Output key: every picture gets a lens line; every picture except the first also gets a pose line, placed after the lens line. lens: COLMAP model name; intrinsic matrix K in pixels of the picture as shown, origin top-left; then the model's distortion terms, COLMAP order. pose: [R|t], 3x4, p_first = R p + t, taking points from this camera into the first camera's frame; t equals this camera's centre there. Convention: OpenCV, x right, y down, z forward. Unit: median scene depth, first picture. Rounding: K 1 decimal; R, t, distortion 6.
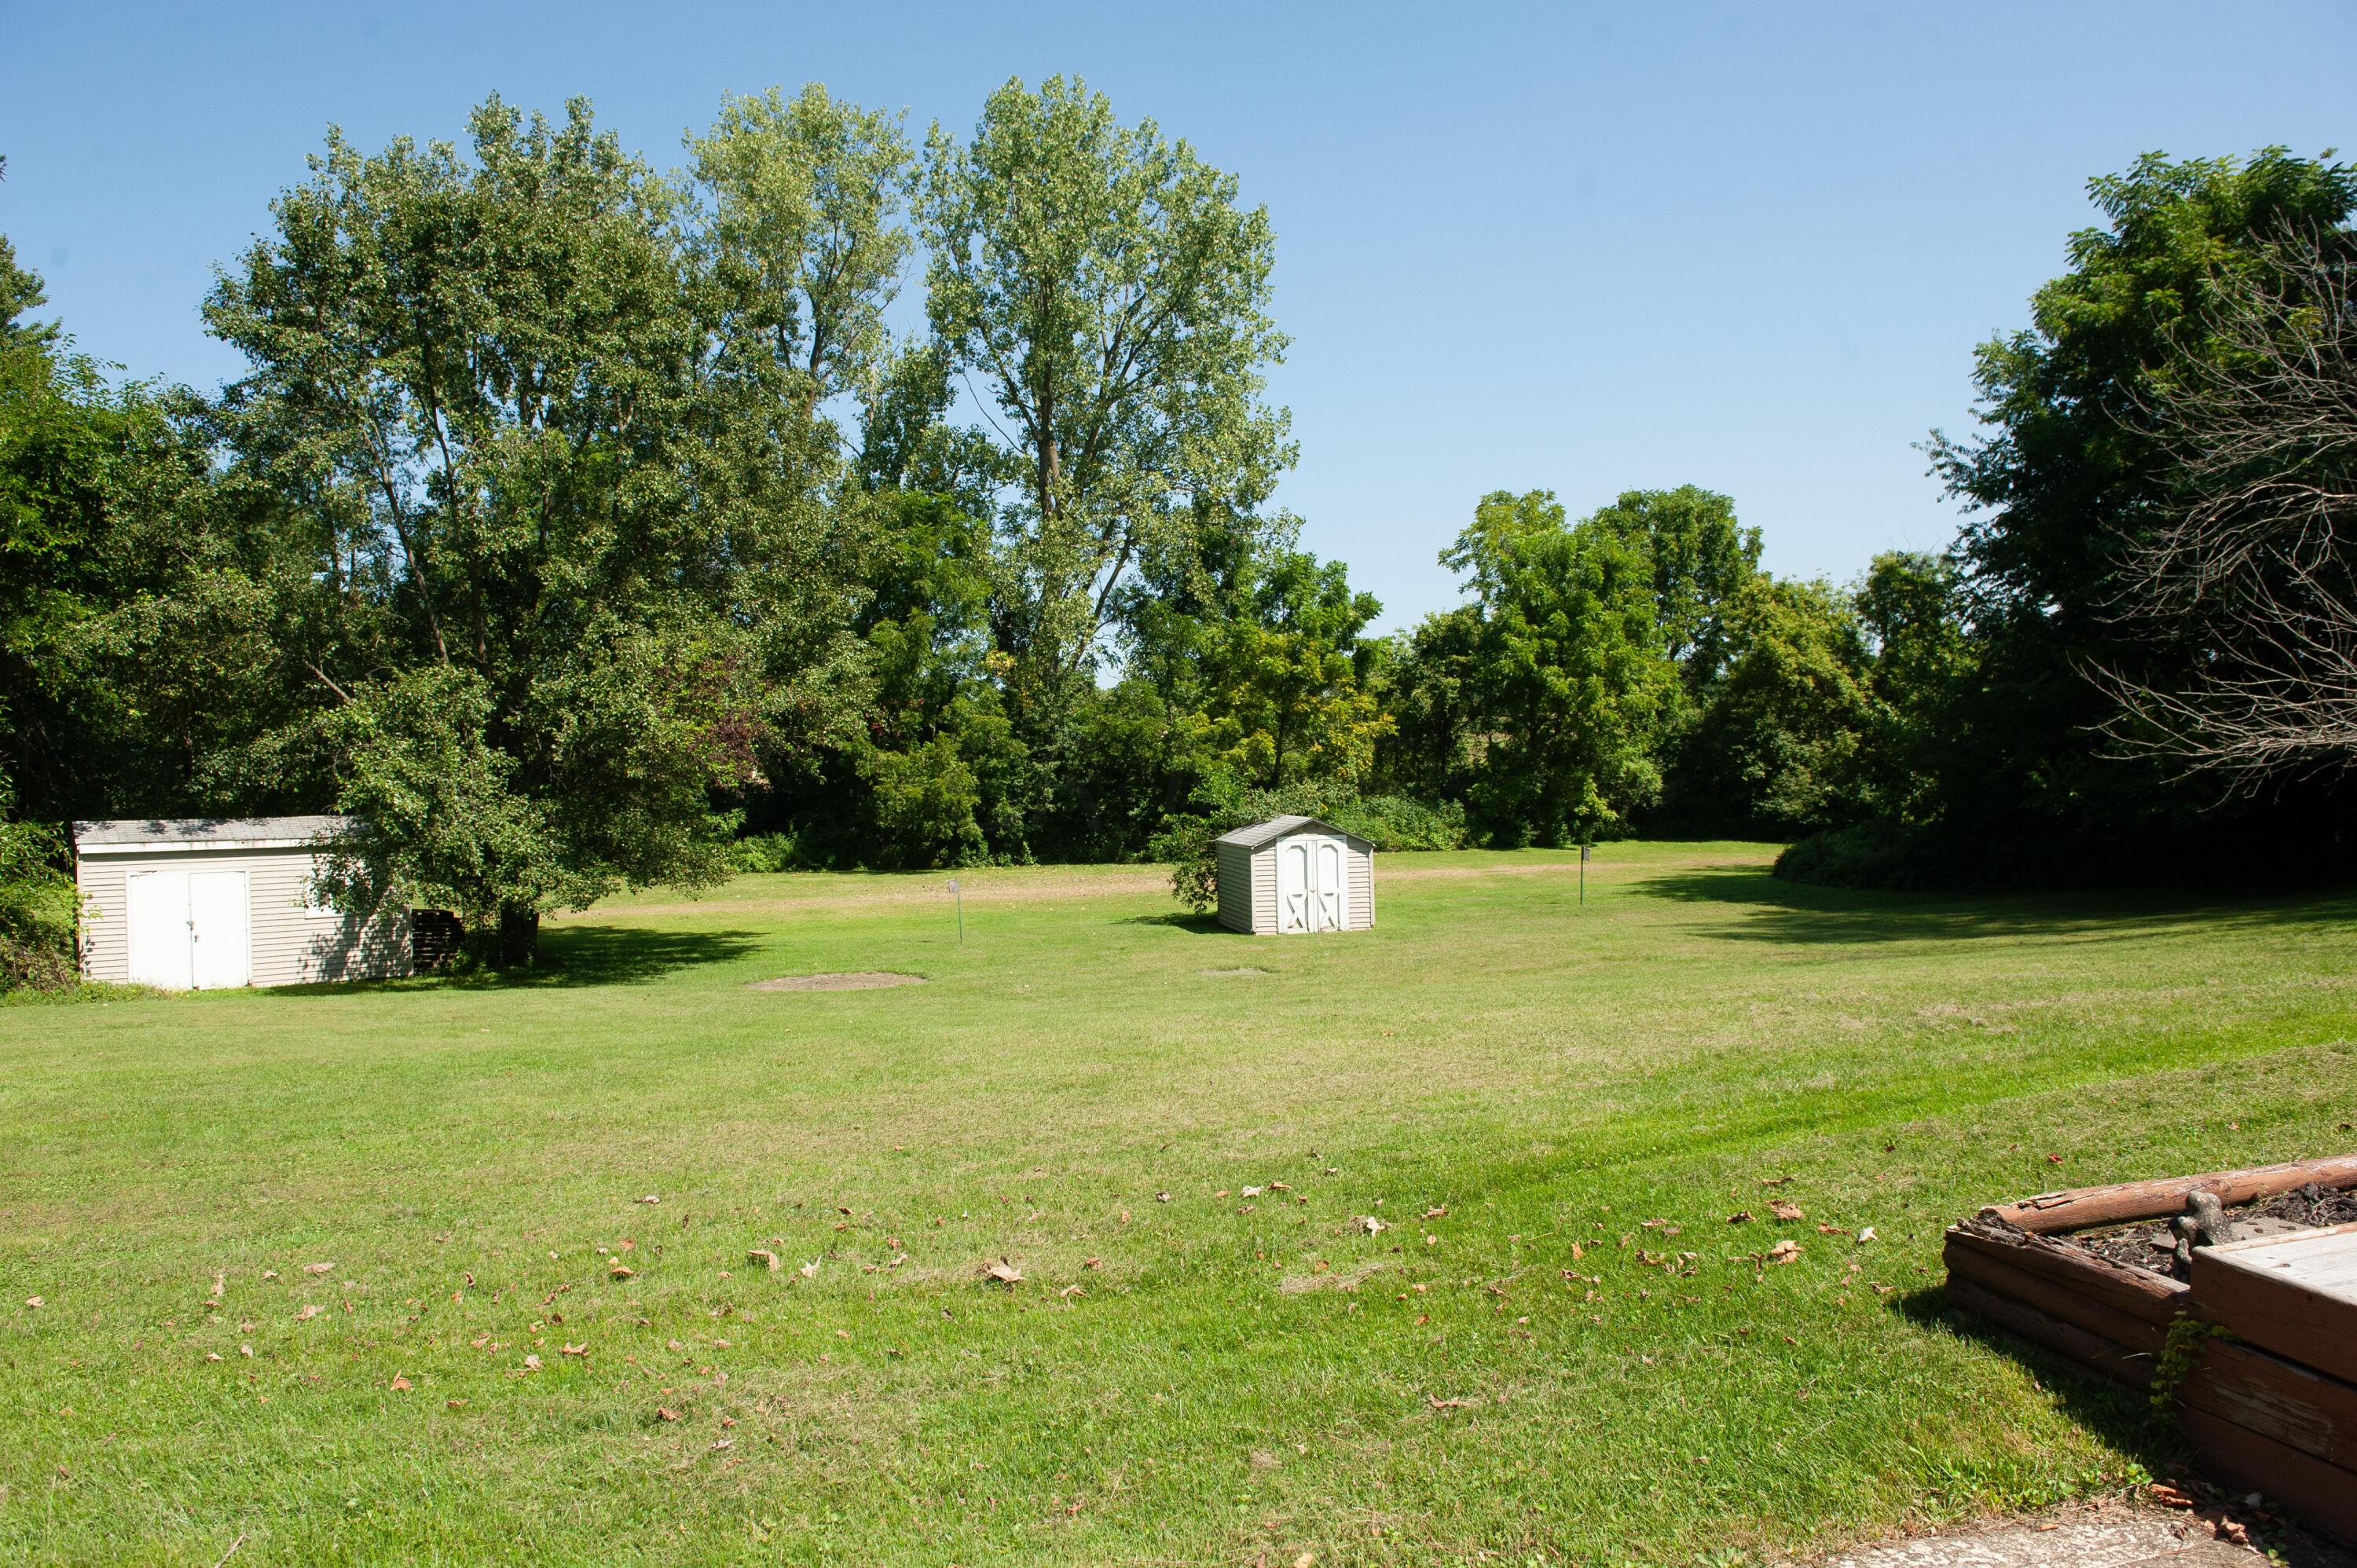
lens RADIAL K [[1563.7, 0, 1178.5], [0, 1563.7, 784.0], [0, 0, 1]] dist [-0.003001, -0.036109]
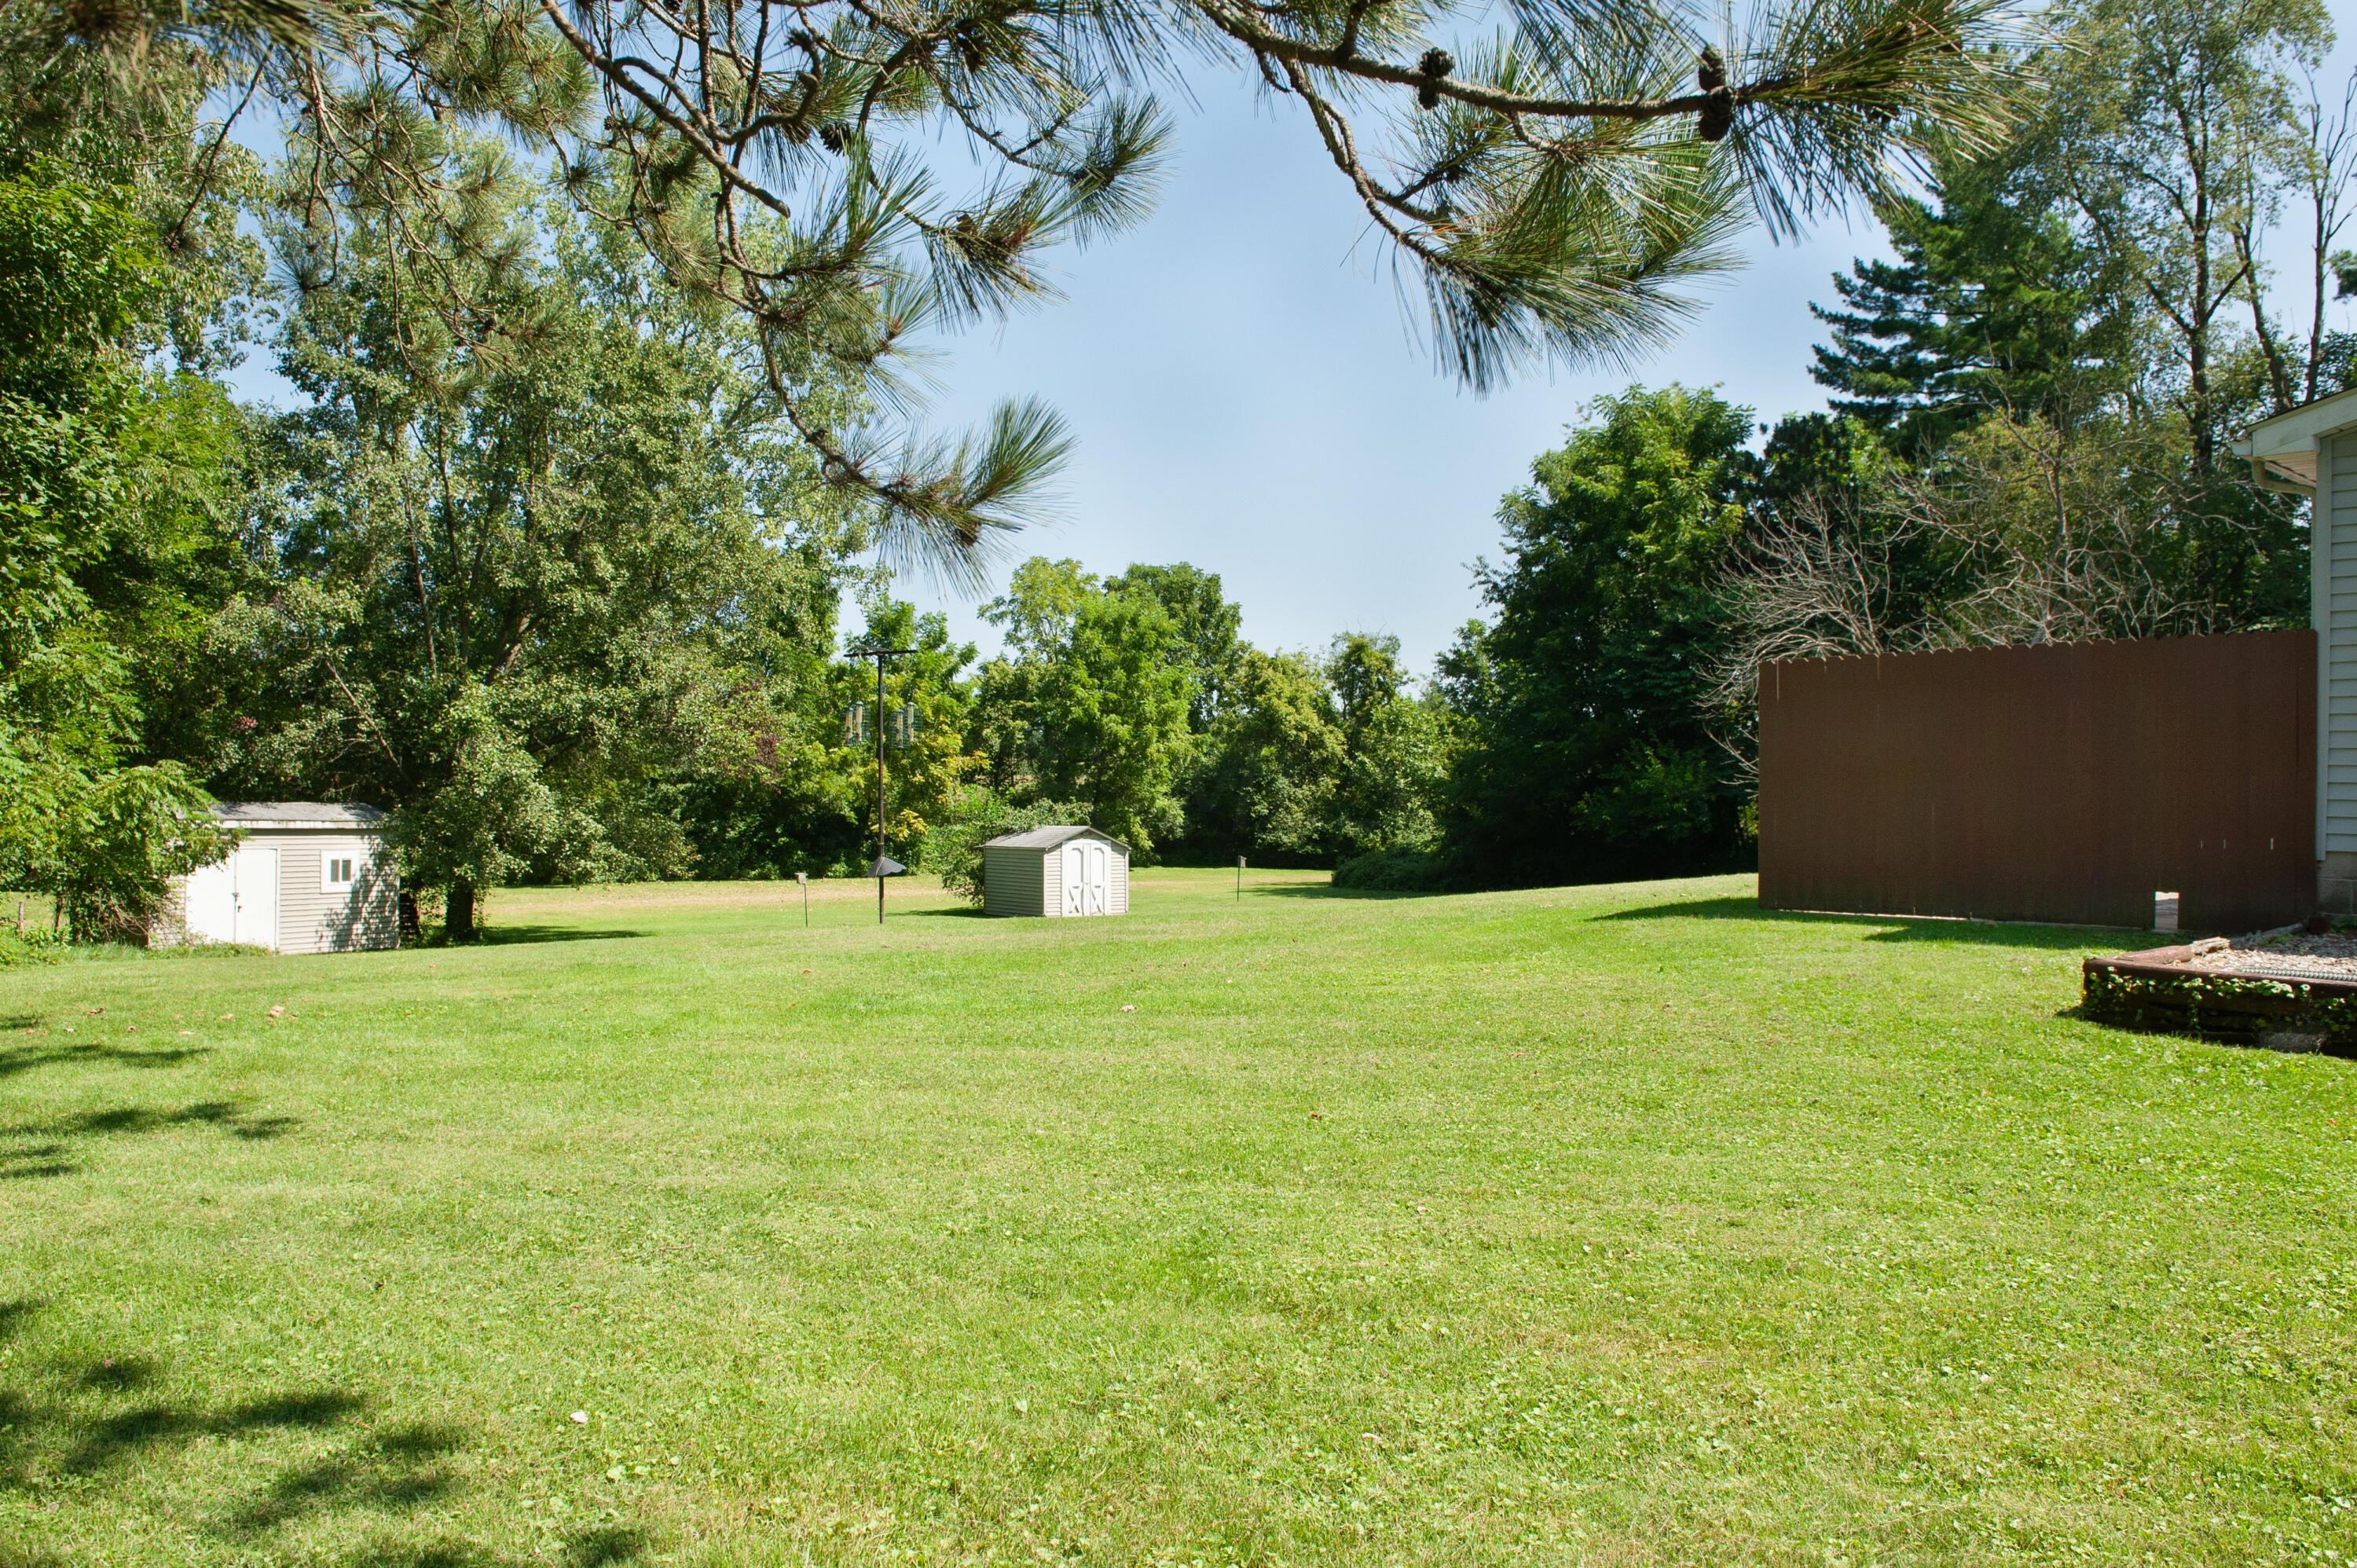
lens RADIAL K [[1563.7, 0, 1178.5], [0, 1563.7, 784.0], [0, 0, 1]] dist [-0.003001, -0.036109]
pose [[0.927449, 0.027848, 0.372912, -0.146103], [-0.017578, 0.999367, -0.030915, 0.011428], [-0.373537, 0.022117, 0.927352, -0.096147]]
